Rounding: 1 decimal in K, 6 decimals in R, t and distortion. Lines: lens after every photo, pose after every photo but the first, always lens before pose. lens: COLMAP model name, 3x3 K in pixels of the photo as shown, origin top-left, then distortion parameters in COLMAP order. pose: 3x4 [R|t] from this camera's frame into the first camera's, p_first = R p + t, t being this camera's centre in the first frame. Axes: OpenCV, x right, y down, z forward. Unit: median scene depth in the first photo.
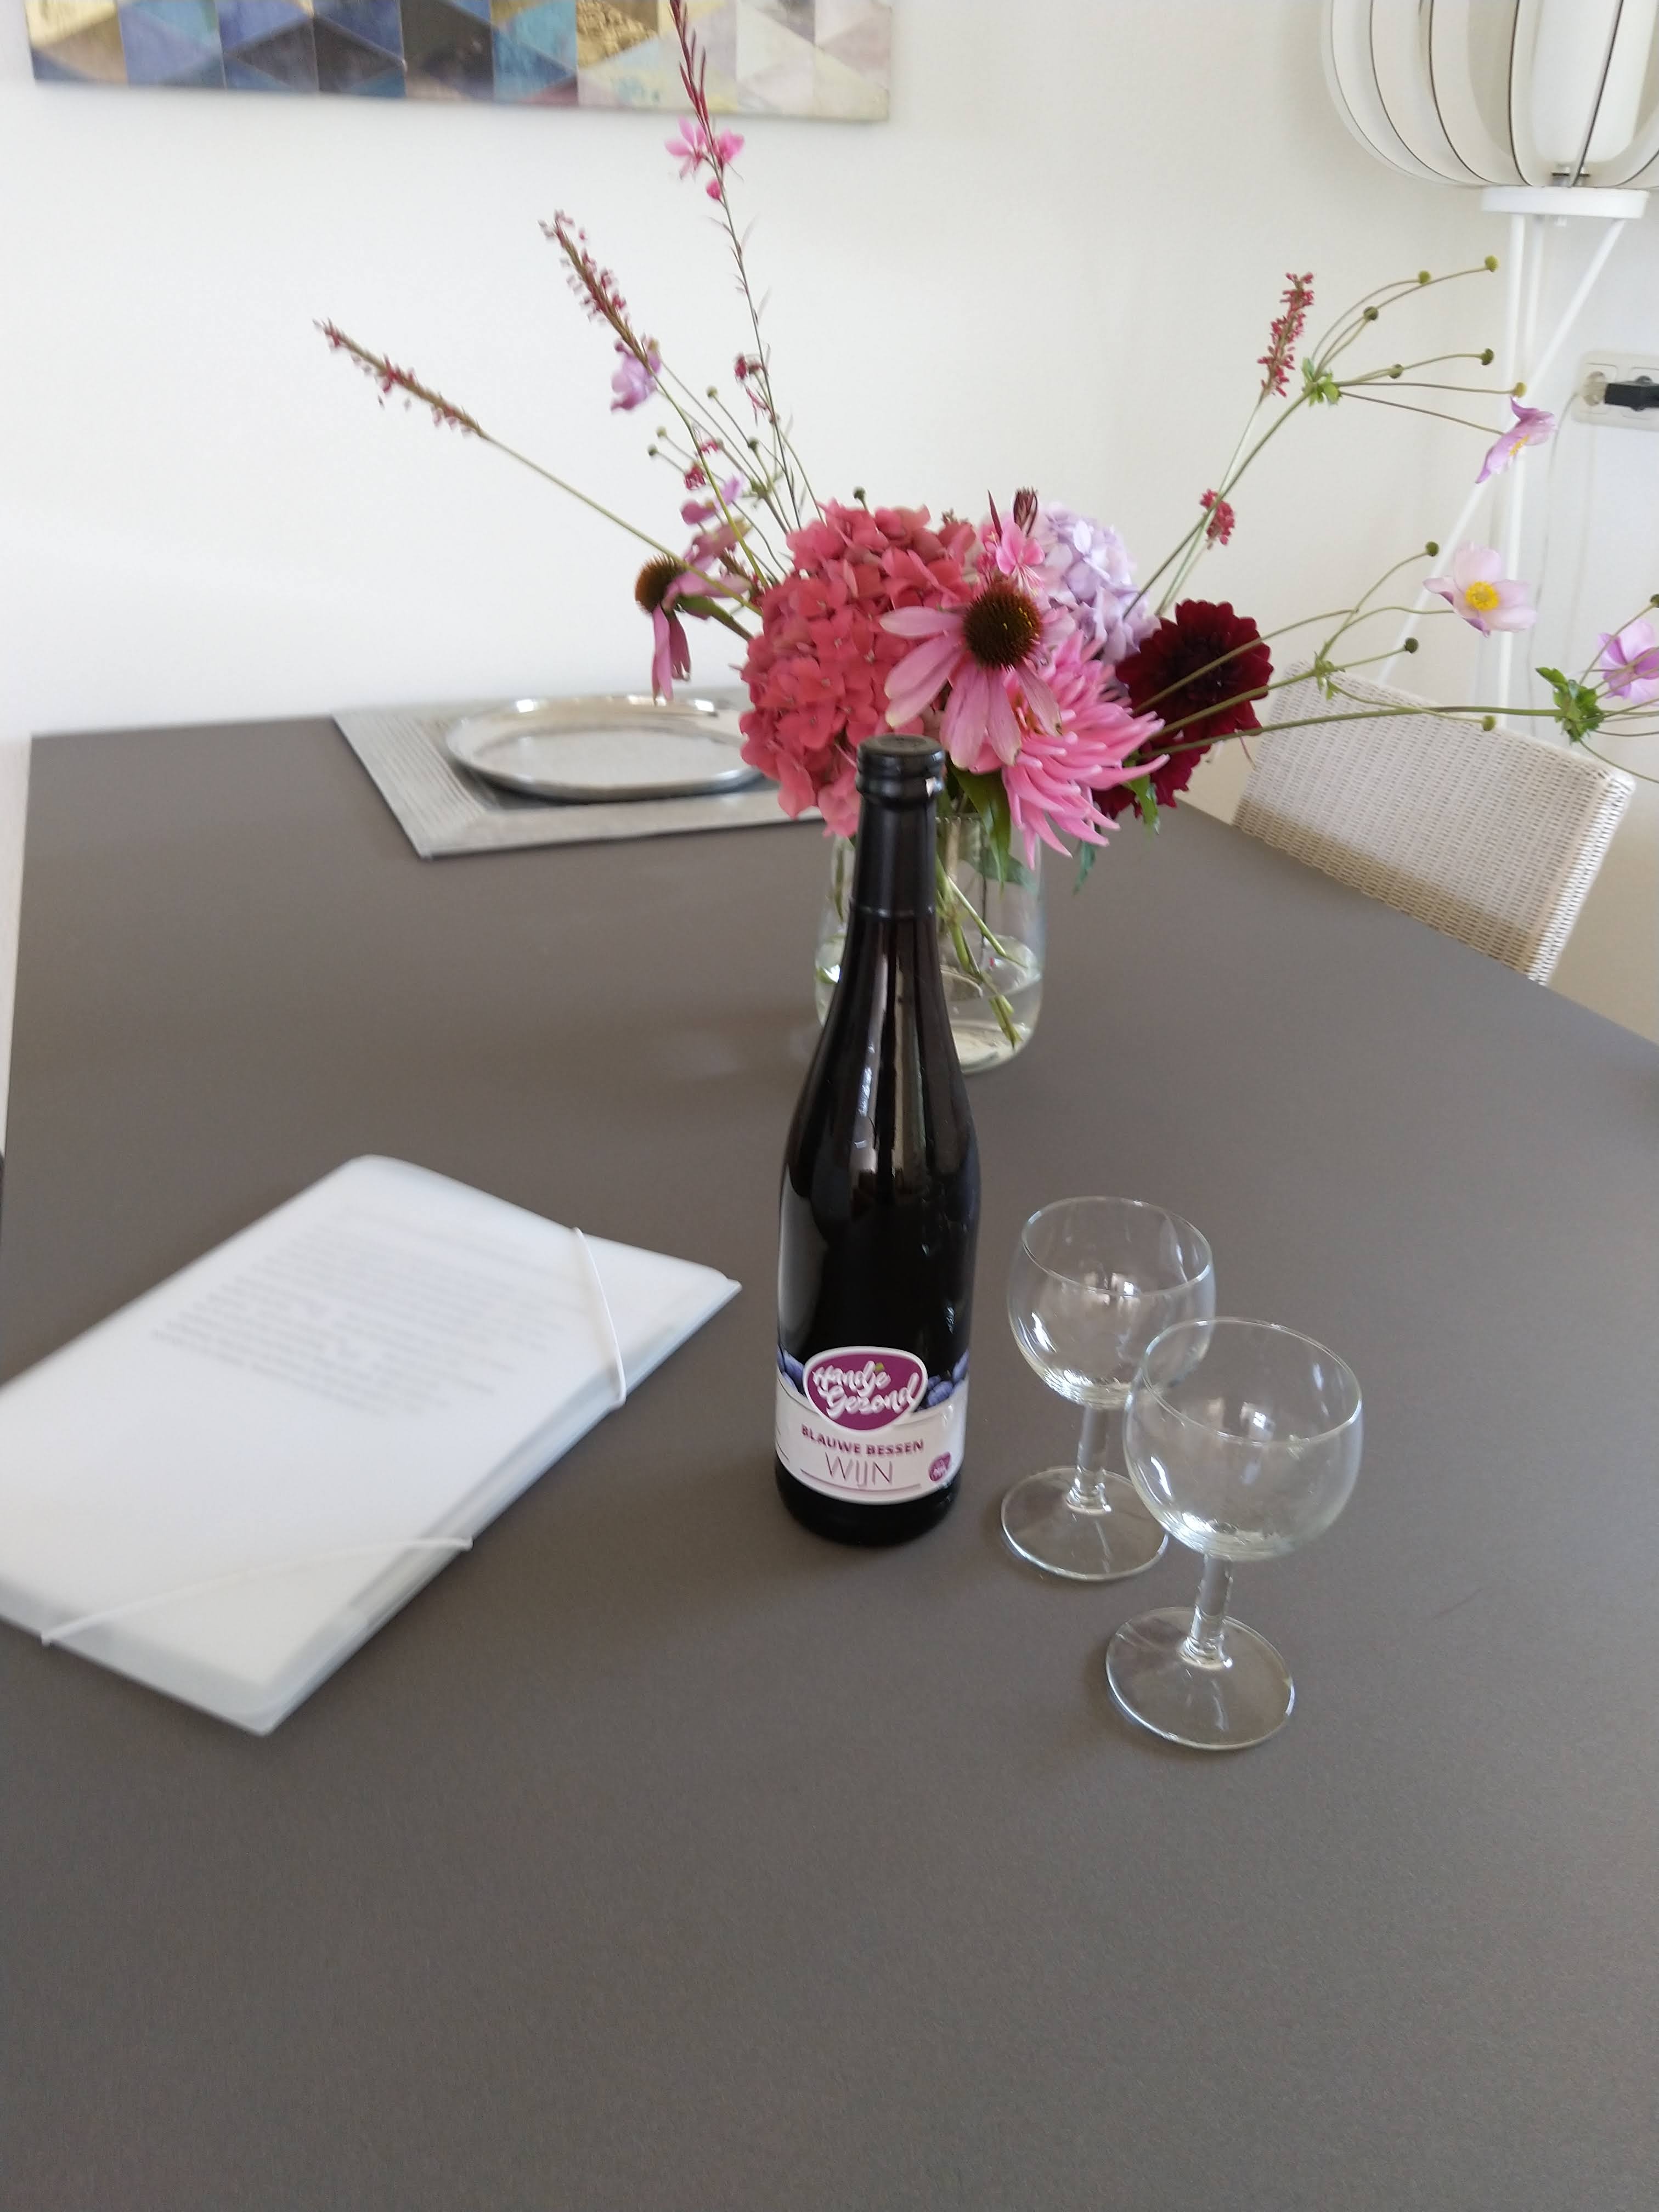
lens RADIAL K [[1709.3, 0, 815.9], [0, 1709.3, 1098.2], [0, 0, 1]] dist [0.076000, -0.112074]
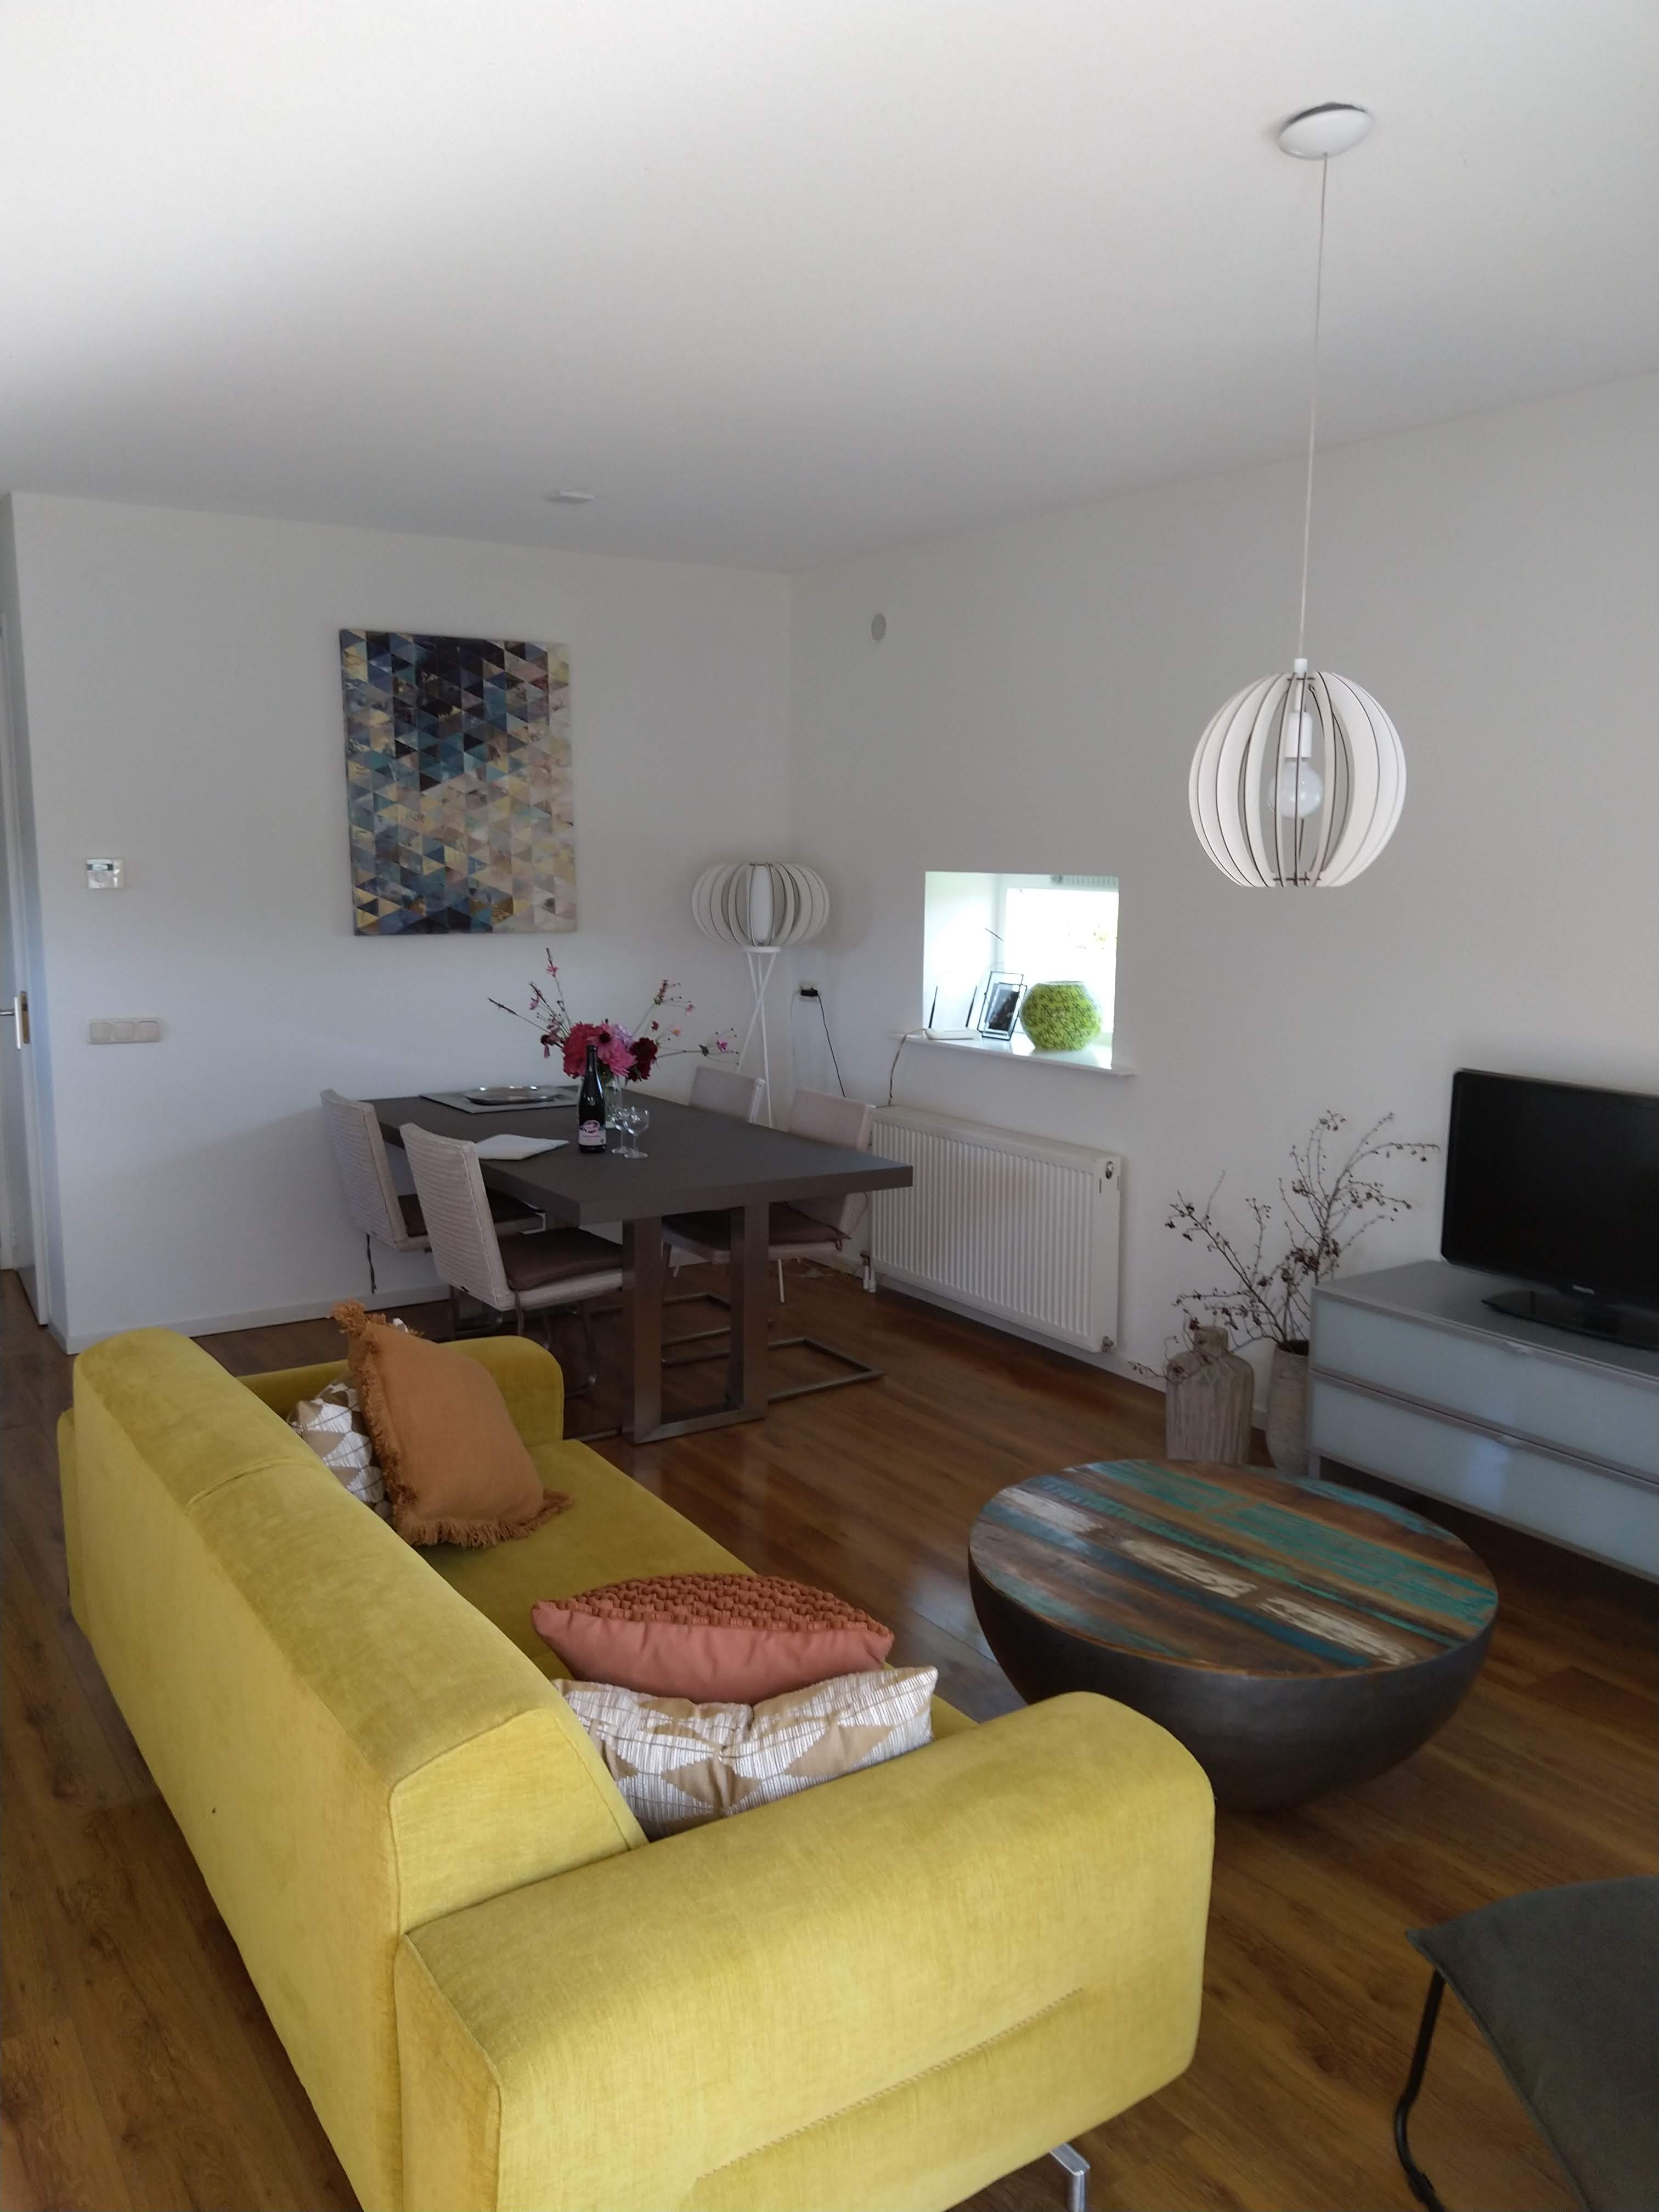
lens RADIAL K [[1709.3, 0, 815.9], [0, 1709.3, 1098.2], [0, 0, 1]] dist [0.076000, -0.112074]
pose [[0.983058, -0.048314, 0.176813, -0.211215], [0.101223, 0.947299, -0.303939, 1.589028], [-0.152810, 0.316687, 0.936140, -4.083422]]
